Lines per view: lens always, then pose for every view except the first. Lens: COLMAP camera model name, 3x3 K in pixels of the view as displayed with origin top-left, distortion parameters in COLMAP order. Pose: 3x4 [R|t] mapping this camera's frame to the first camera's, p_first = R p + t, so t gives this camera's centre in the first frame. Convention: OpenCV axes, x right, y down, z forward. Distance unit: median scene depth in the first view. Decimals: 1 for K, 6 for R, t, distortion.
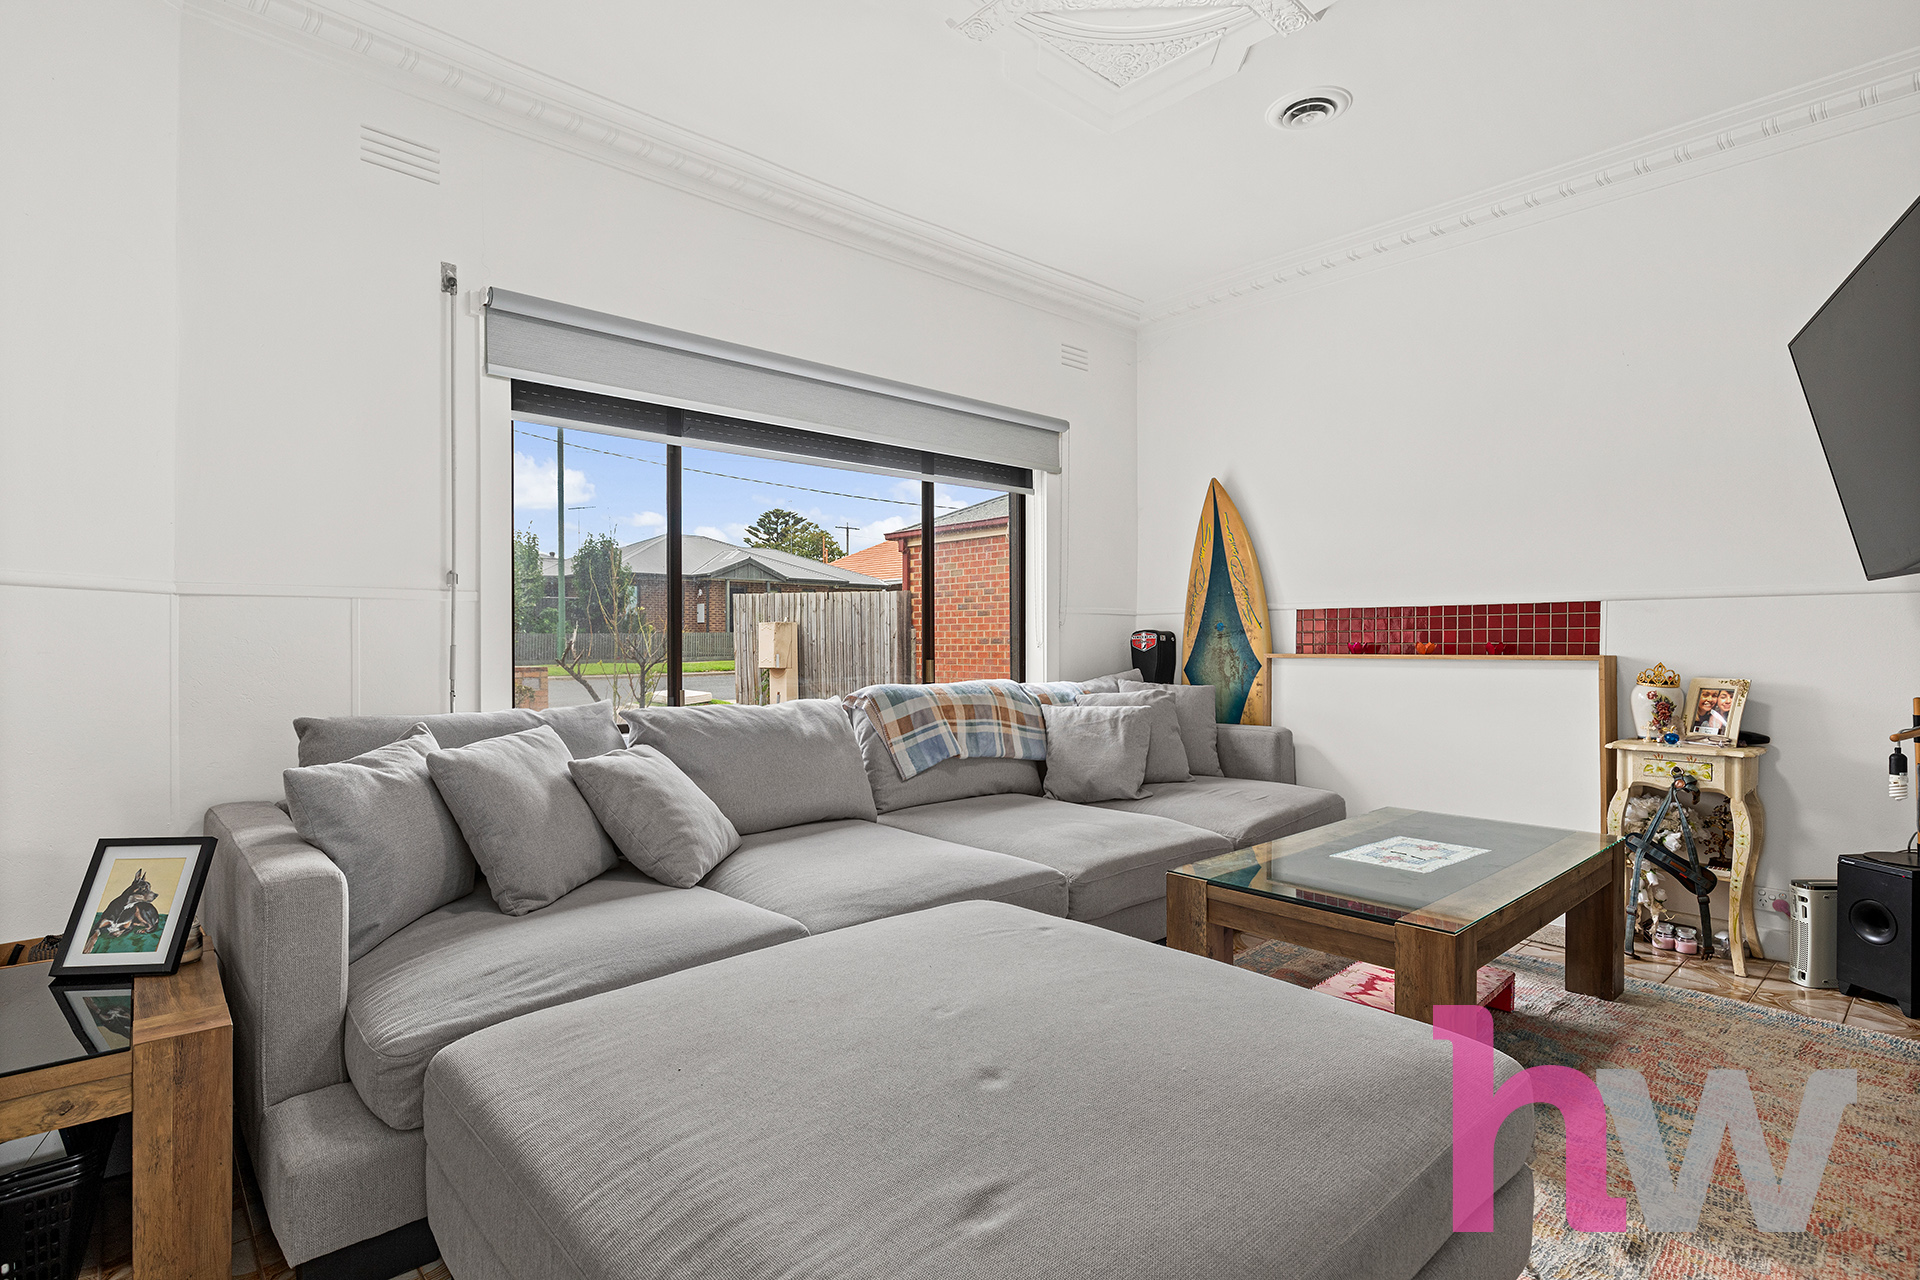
lens RADIAL K [[963.9, 0, 958.7], [0, 963.9, 641.6], [0, 0, 1]] dist [-0.002084, 0.000090]
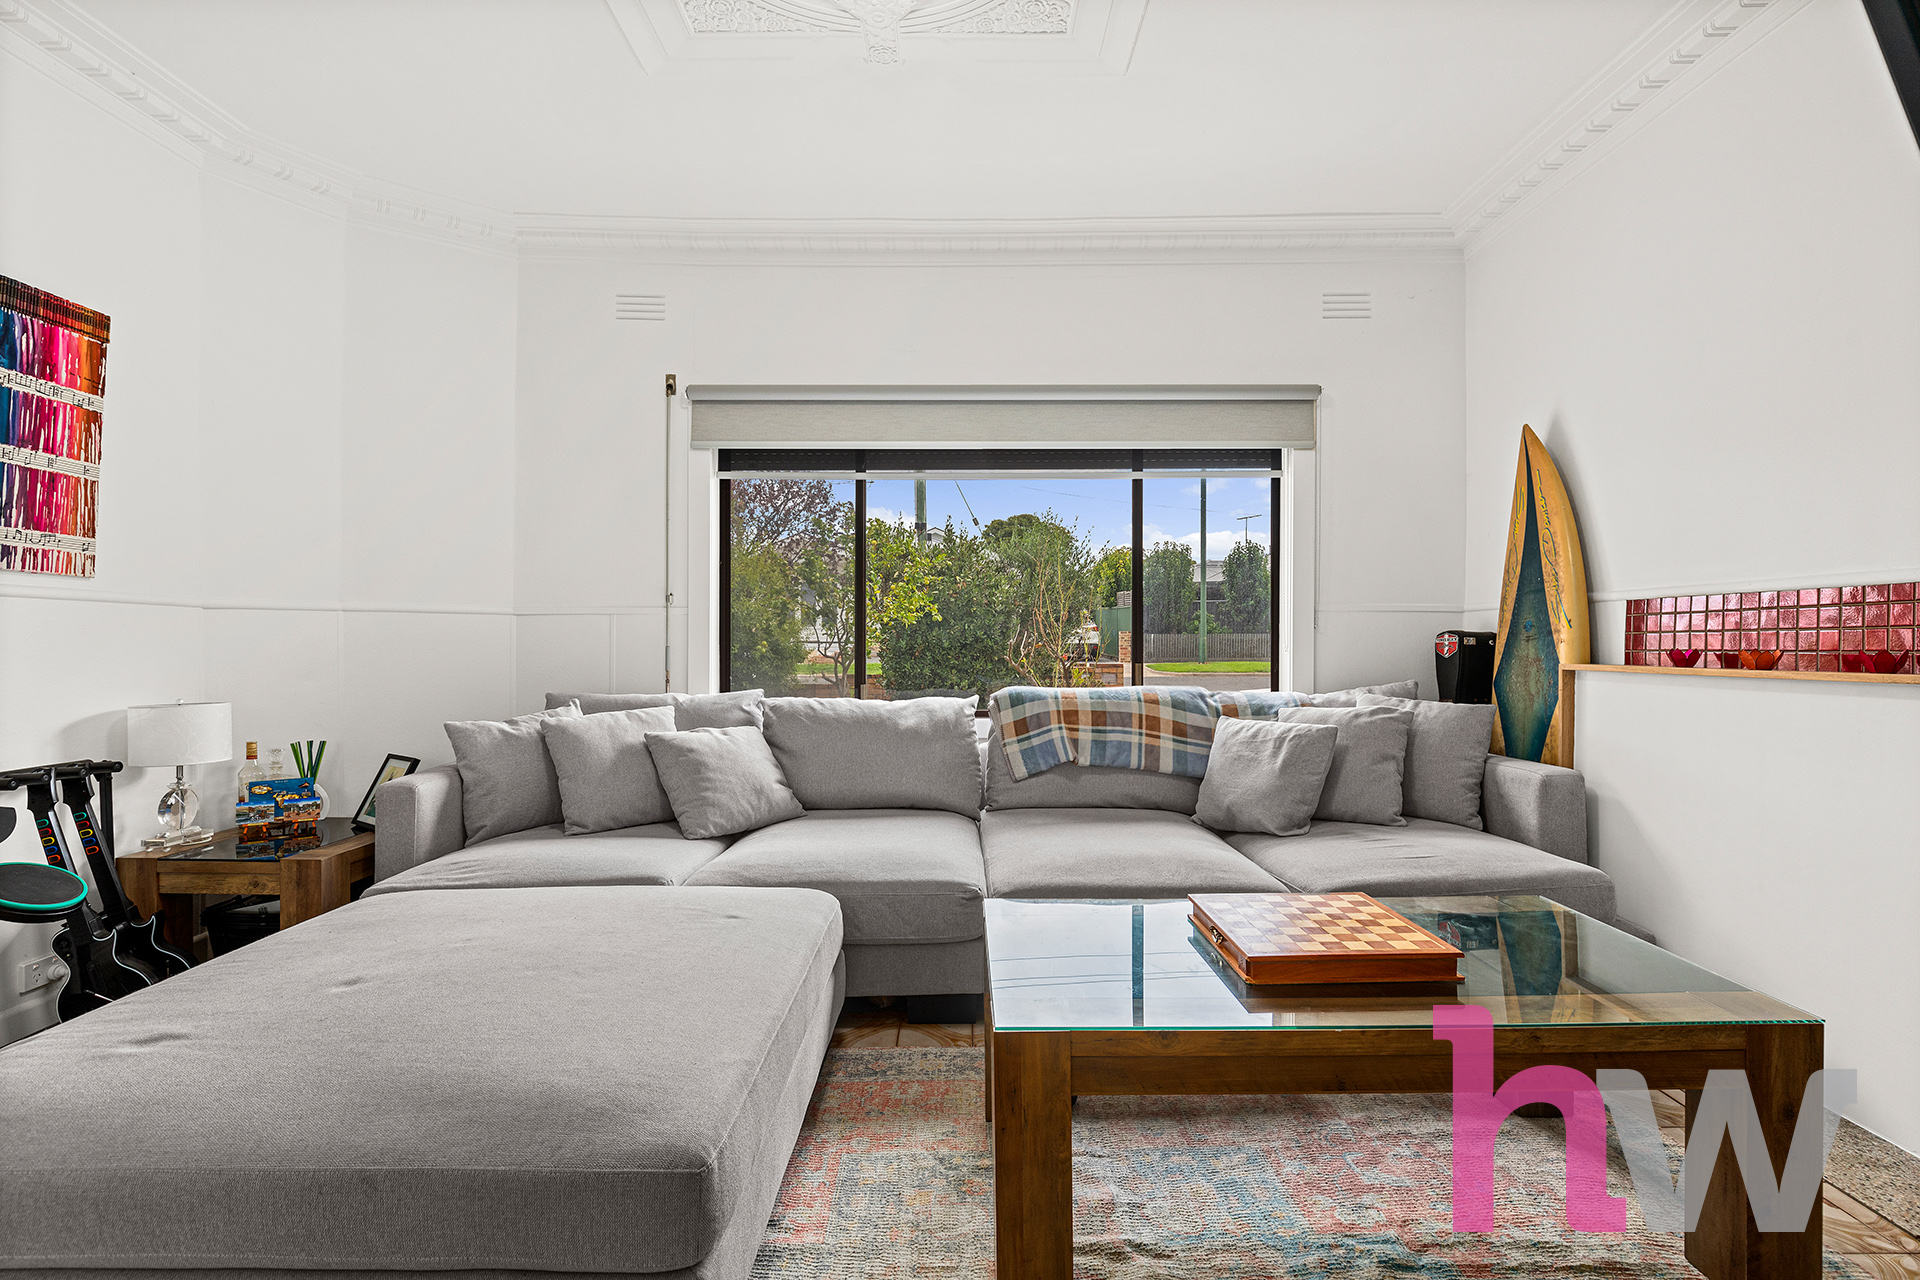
lens RADIAL K [[917.5, 0, 960.6], [0, 917.5, 642.8], [0, 0, 1]] dist [-0.001290, -0.001032]
pose [[0.732236, 0.004153, -0.681039, 0.527940], [-0.002076, 0.999990, 0.003867, -0.005507], [0.681048, -0.001418, 0.732237, 0.234972]]
